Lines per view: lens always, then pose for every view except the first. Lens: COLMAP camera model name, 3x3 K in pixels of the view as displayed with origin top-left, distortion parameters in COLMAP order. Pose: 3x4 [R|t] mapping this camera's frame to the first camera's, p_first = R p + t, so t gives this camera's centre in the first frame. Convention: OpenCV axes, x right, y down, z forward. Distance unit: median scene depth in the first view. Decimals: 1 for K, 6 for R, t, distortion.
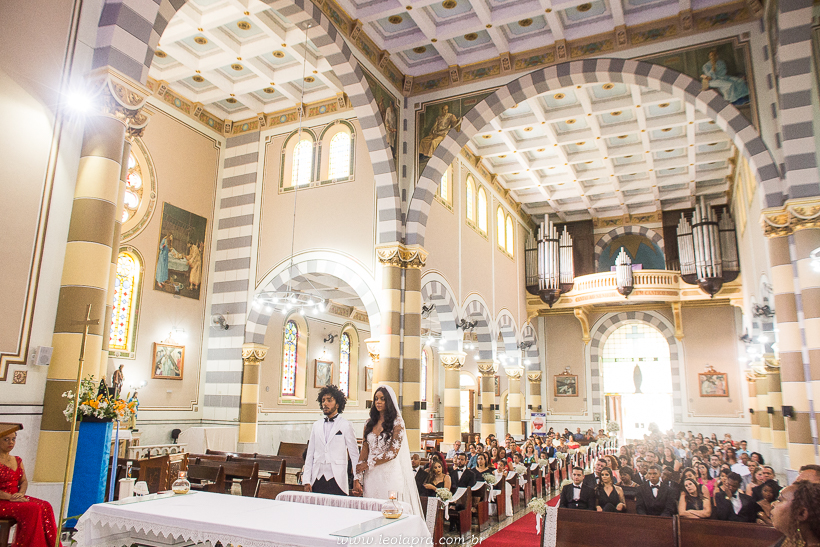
lens RADIAL K [[588.2, 0, 412.0], [0, 588.2, 272.9], [0, 0, 1]] dist [-0.051207, 0.000757]
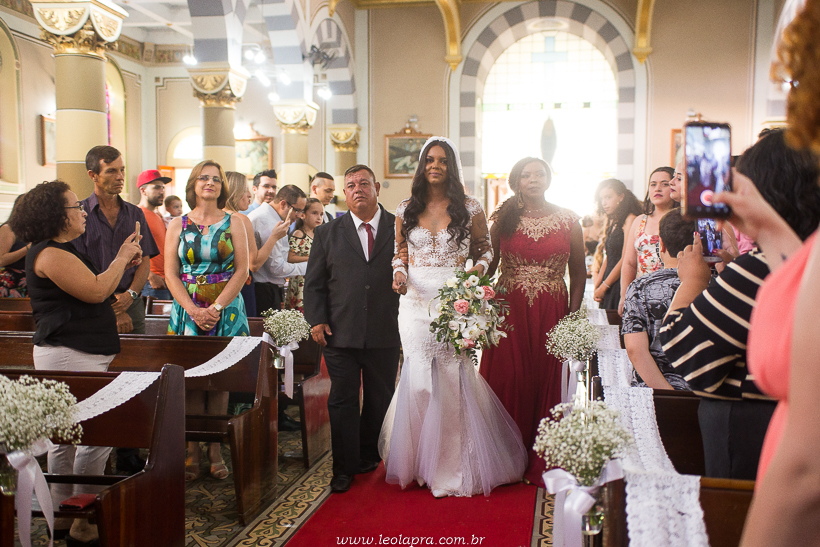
lens RADIAL K [[925.7, 0, 409.8], [0, 925.7, 274.6], [0, 0, 1]] dist [0.011577, 0.000000]
pose [[0.969081, -0.021364, 0.245815, 0.076385], [-0.045366, 0.963834, 0.262613, 0.088551], [-0.242536, -0.265645, 0.933064, 0.265430]]
